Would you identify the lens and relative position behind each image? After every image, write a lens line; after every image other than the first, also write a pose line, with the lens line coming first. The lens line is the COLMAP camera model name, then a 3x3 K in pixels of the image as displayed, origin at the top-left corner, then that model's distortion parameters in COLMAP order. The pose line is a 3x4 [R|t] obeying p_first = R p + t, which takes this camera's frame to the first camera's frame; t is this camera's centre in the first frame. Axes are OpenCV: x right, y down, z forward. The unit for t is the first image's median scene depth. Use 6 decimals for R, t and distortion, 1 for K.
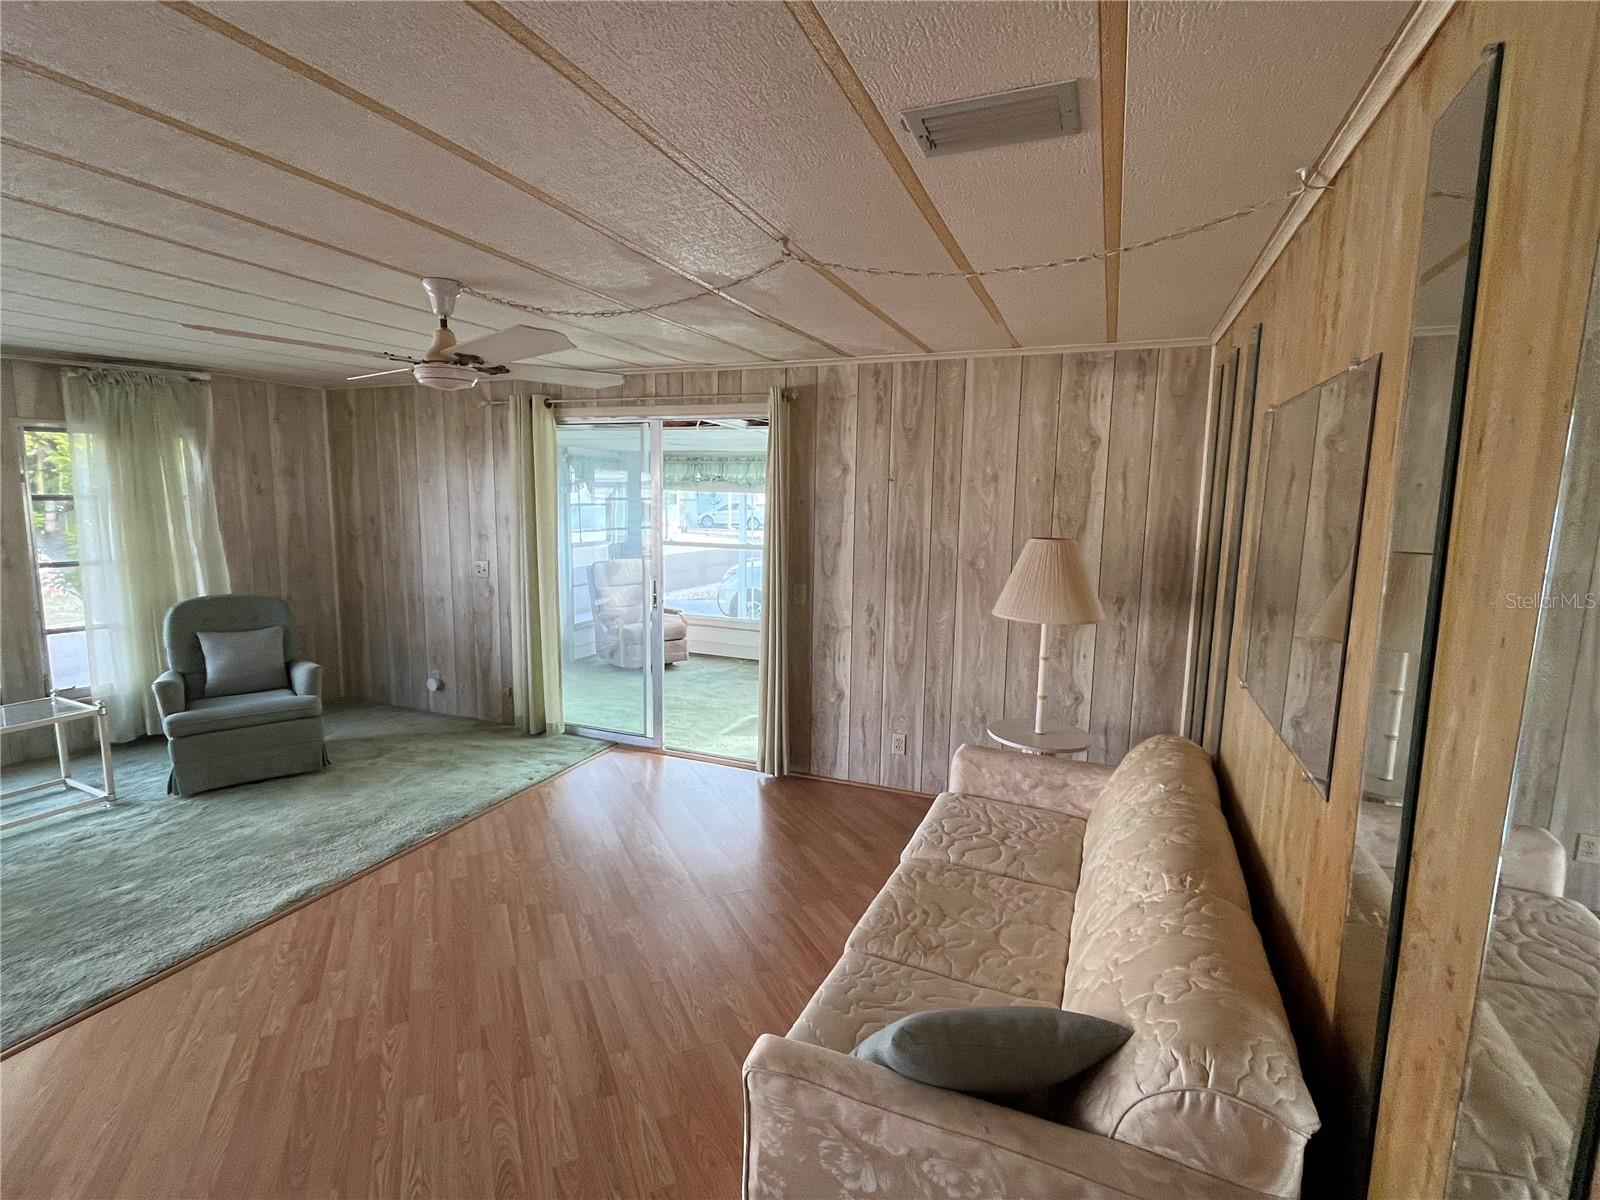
lens RADIAL K [[763.9, 0, 793.2], [0, 763.9, 597.4], [0, 0, 1]] dist [-0.001062, -0.000874]
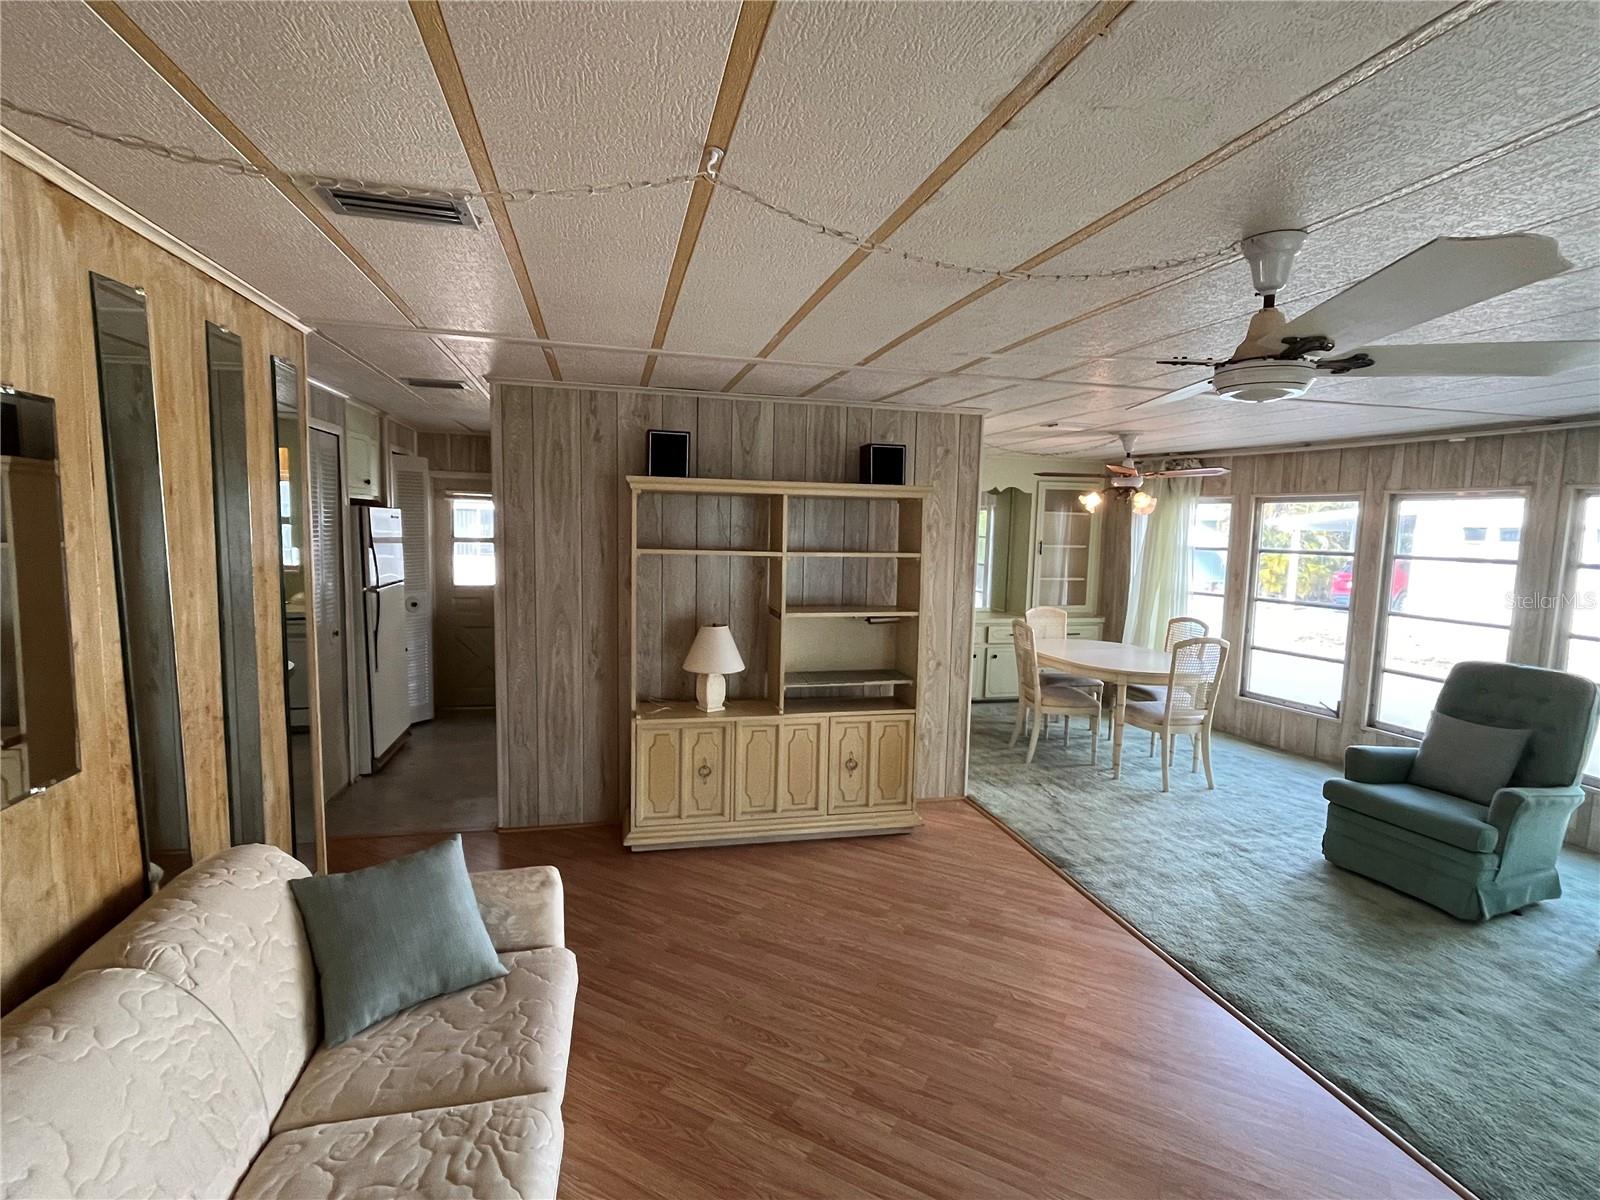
lens RADIAL K [[763.9, 0, 795.6], [0, 763.9, 595.4], [0, 0, 1]] dist [-0.001062, -0.000874]
pose [[-0.804505, 0.023687, -0.593473, 0.192093], [-0.118175, 0.972843, 0.199025, -0.140596], [0.582071, 0.230250, -0.779858, 0.958389]]
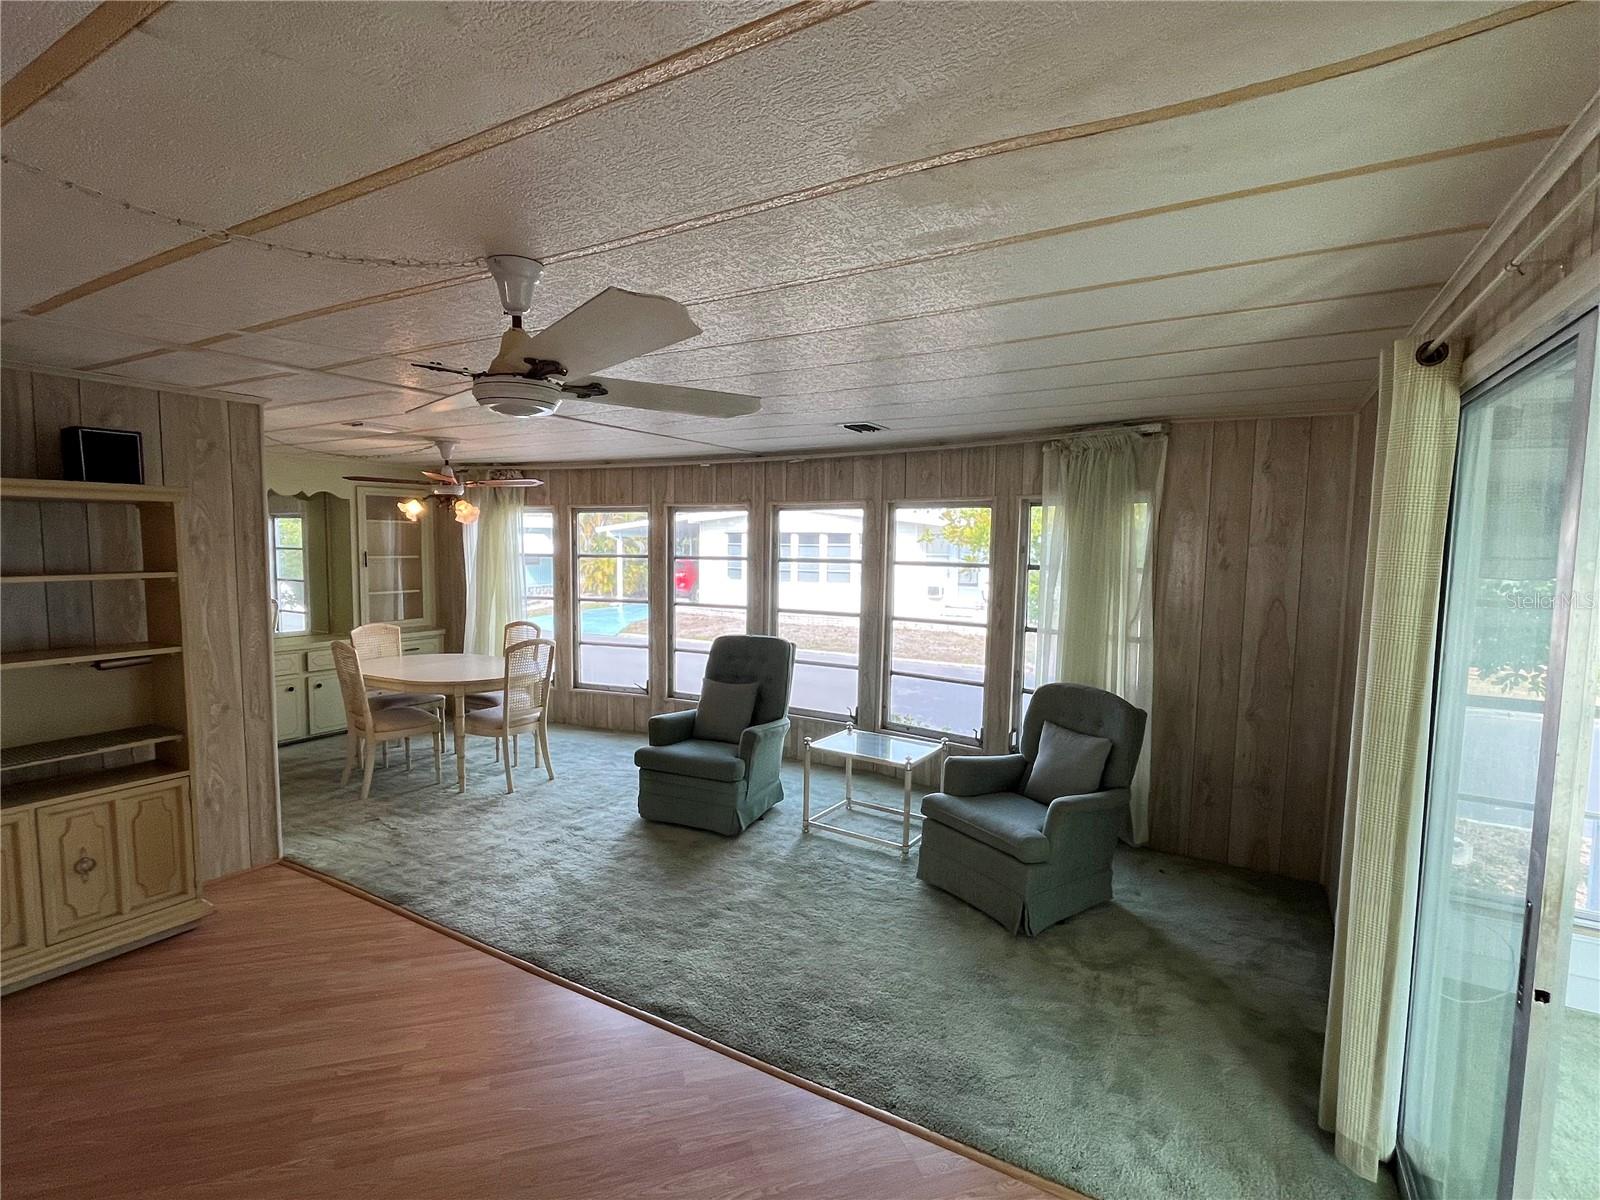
lens RADIAL K [[763.9, 0, 796.0], [0, 763.9, 600.2], [0, 0, 1]] dist [-0.001062, -0.000874]
pose [[-0.134284, 0.060226, -0.989111, 0.153734], [-0.152046, 0.985080, 0.080623, -0.146689], [0.979209, 0.161216, -0.123123, 0.988250]]
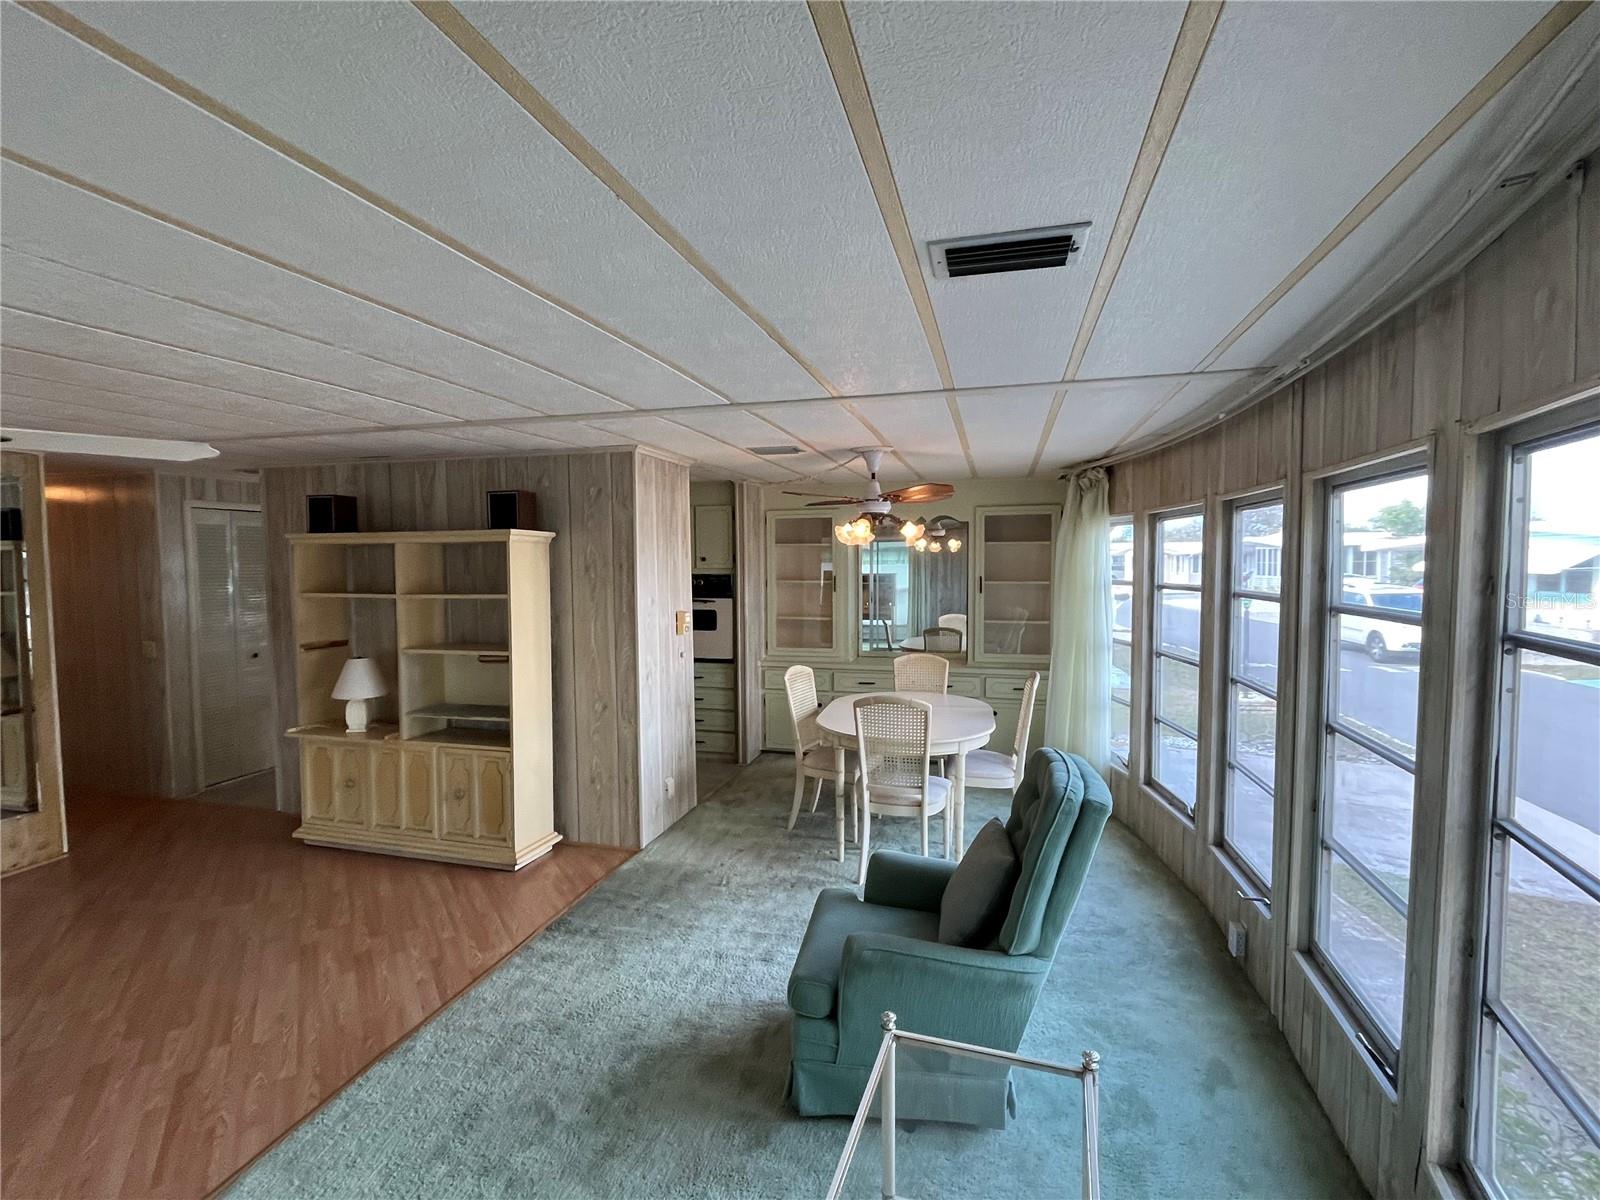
lens RADIAL K [[763.9, 0, 792.0], [0, 763.9, 599.6], [0, 0, 1]] dist [-0.001062, -0.000874]
pose [[-0.991967, -0.000279, -0.126494, -0.894945], [-0.024541, 0.981421, 0.190290, -0.220193], [0.124091, 0.191865, -0.973545, 1.348321]]
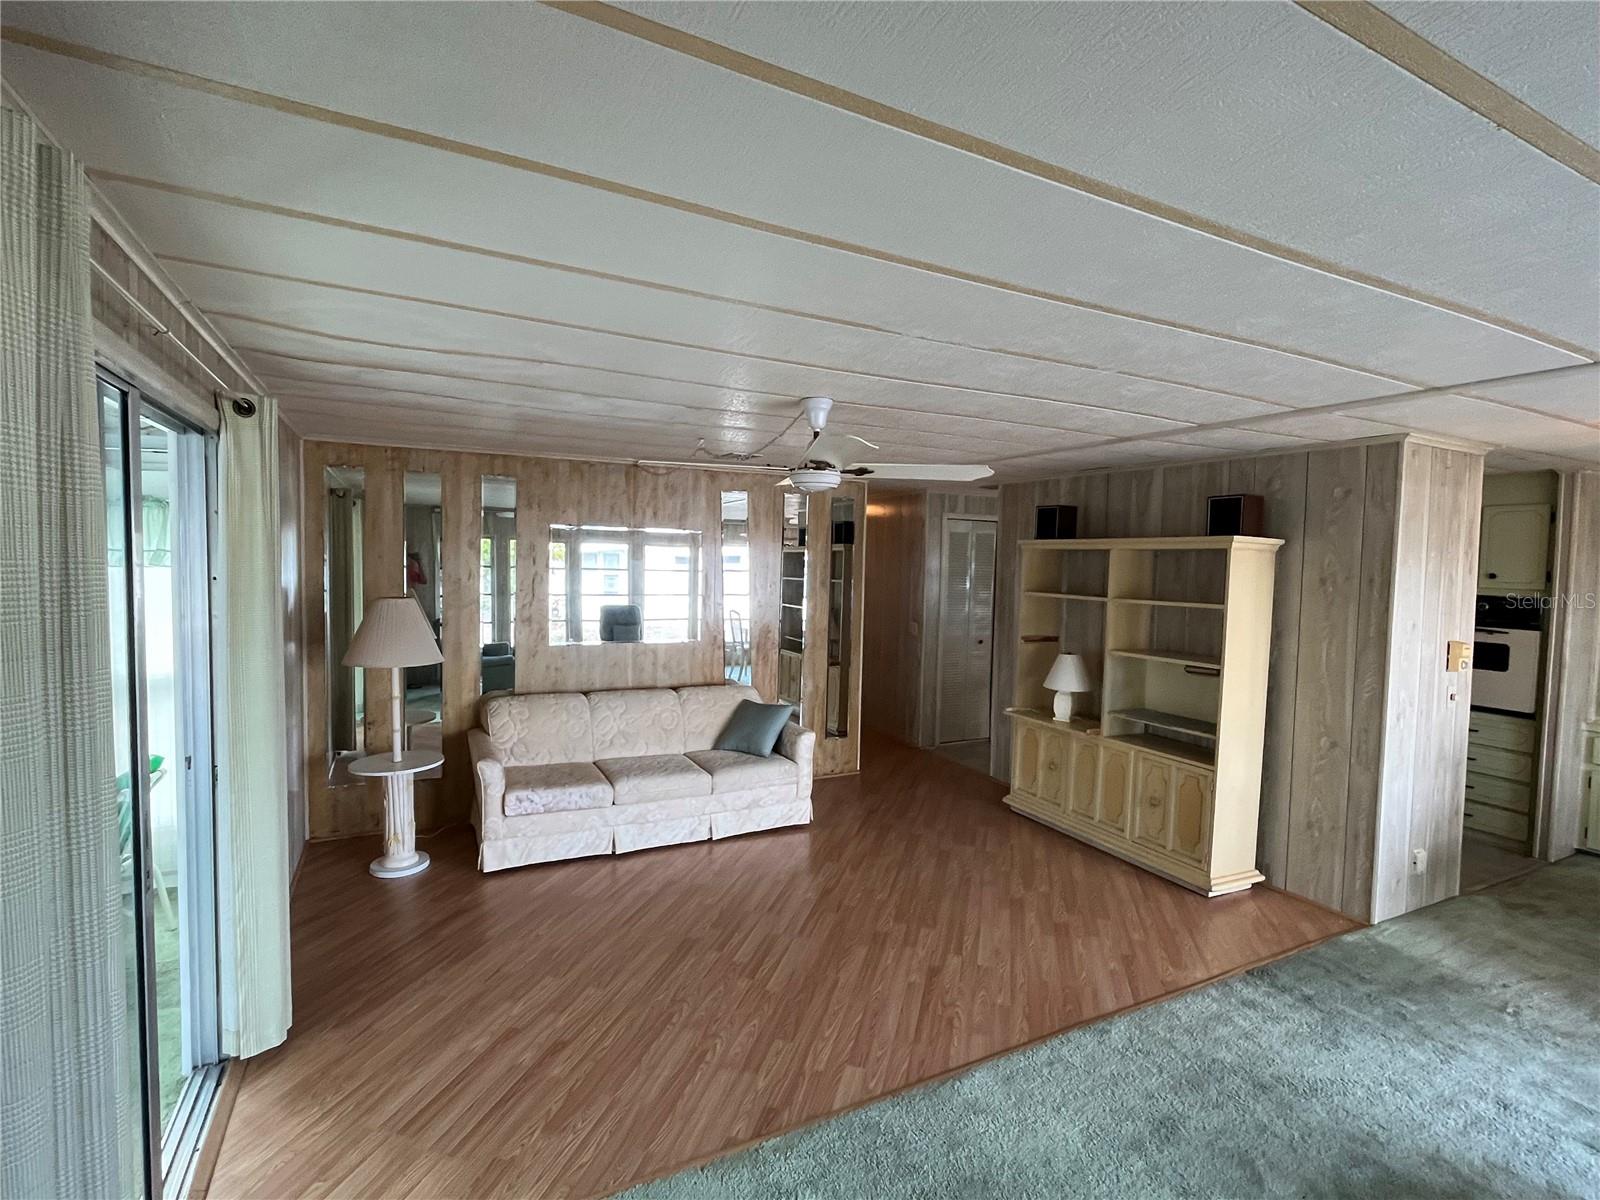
lens RADIAL K [[763.9, 0, 796.4], [0, 763.9, 598.2], [0, 0, 1]] dist [-0.001062, -0.000874]
pose [[-0.760015, -0.065315, 0.646615, -0.855364], [0.055526, 0.984774, 0.164736, -0.220516], [-0.647529, 0.161106, -0.744816, 1.374798]]
